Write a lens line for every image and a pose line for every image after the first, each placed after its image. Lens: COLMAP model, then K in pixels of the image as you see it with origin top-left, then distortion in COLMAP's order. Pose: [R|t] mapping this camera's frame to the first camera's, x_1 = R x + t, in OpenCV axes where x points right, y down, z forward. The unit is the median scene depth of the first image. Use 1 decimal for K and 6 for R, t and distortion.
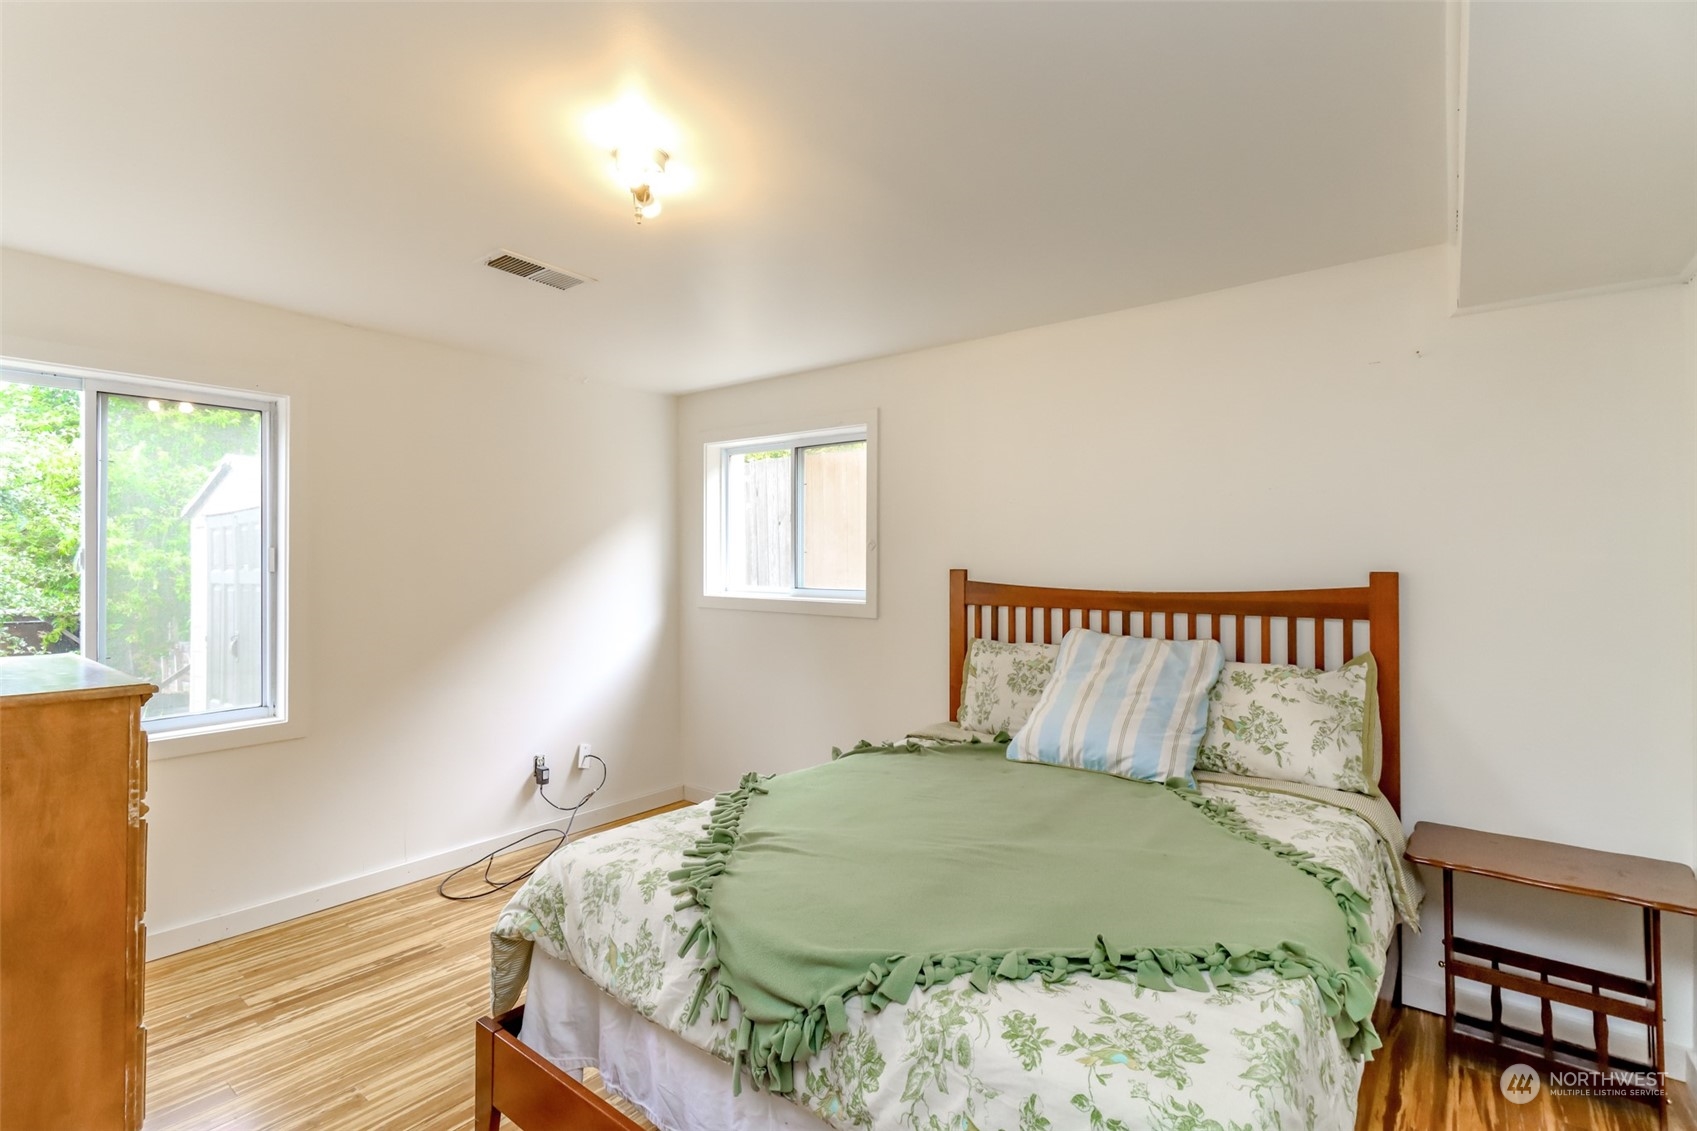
lens RADIAL K [[769.5, 0, 851.0], [0, 769.5, 549.7], [0, 0, 1]] dist [0.001824, -0.005899]
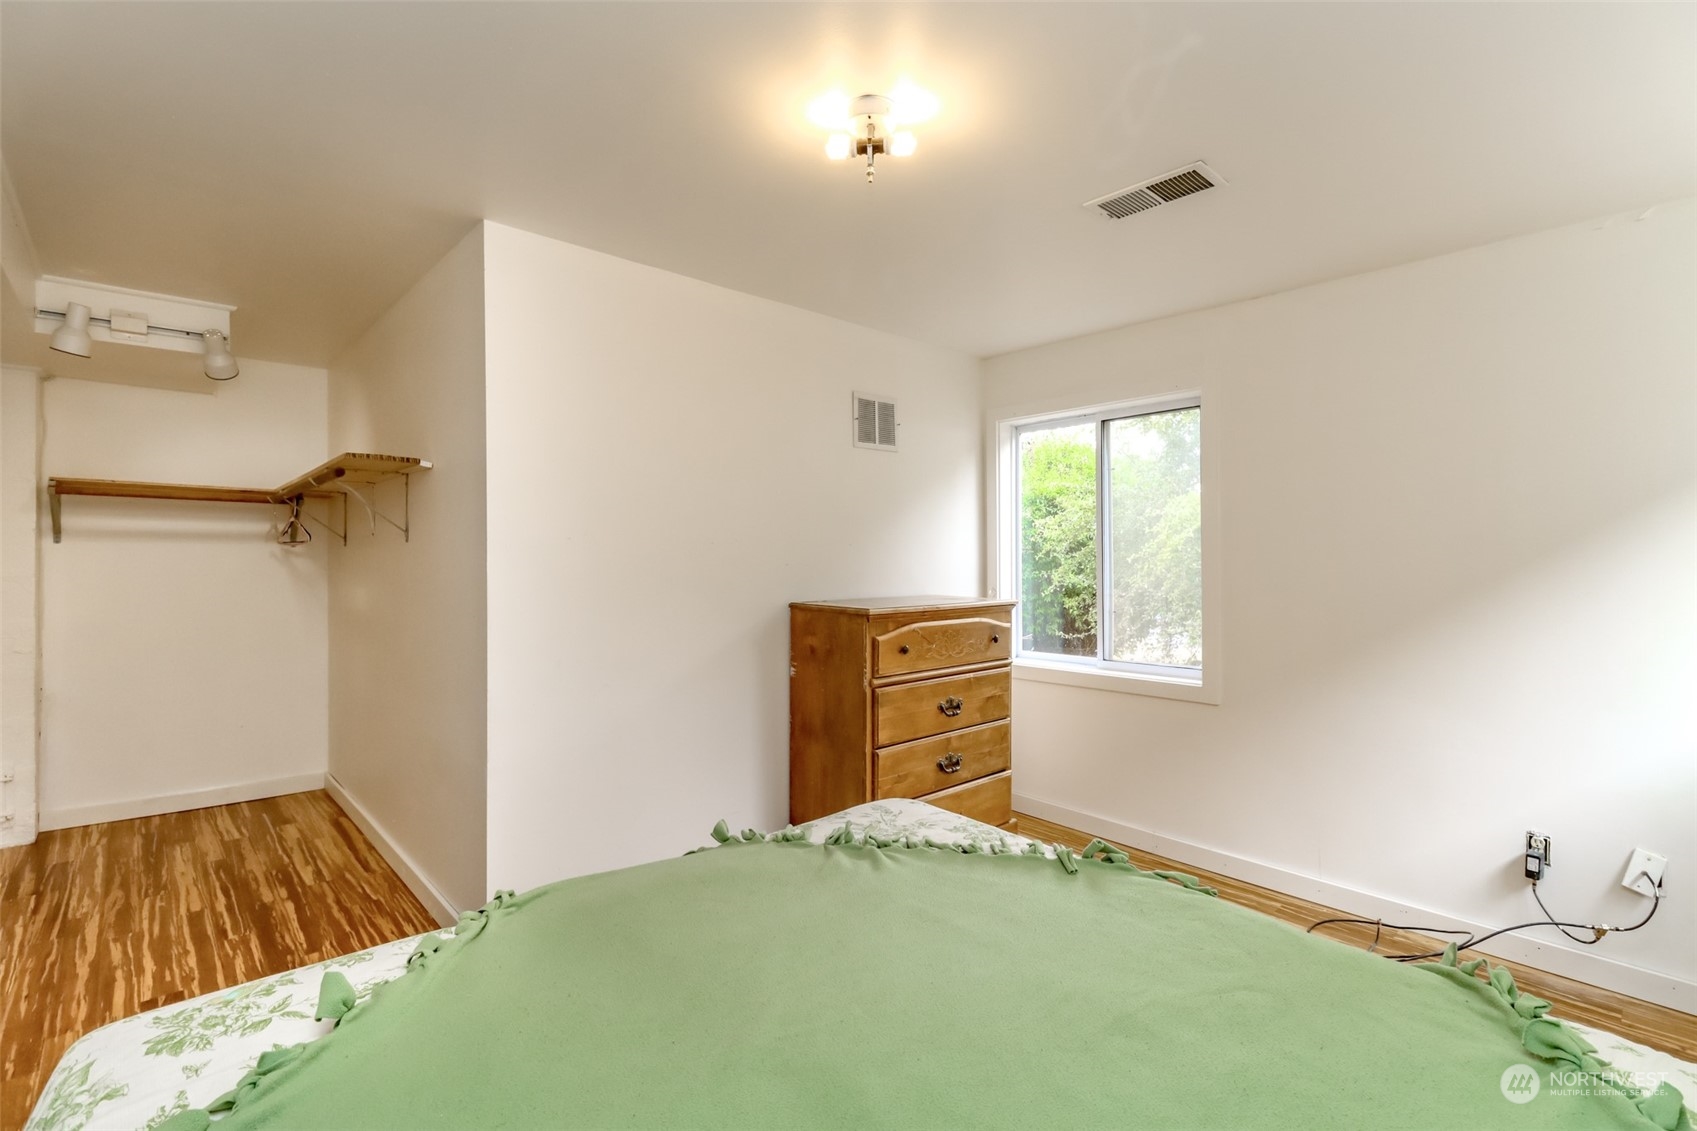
lens RADIAL K [[769.5, 0, 851.0], [0, 769.5, 549.7], [0, 0, 1]] dist [0.001824, -0.005899]
pose [[-0.160272, -0.006842, -0.987049, 1.102571], [0.013584, 0.999866, -0.009136, 0.085872], [0.986979, -0.014872, -0.160158, 1.785217]]
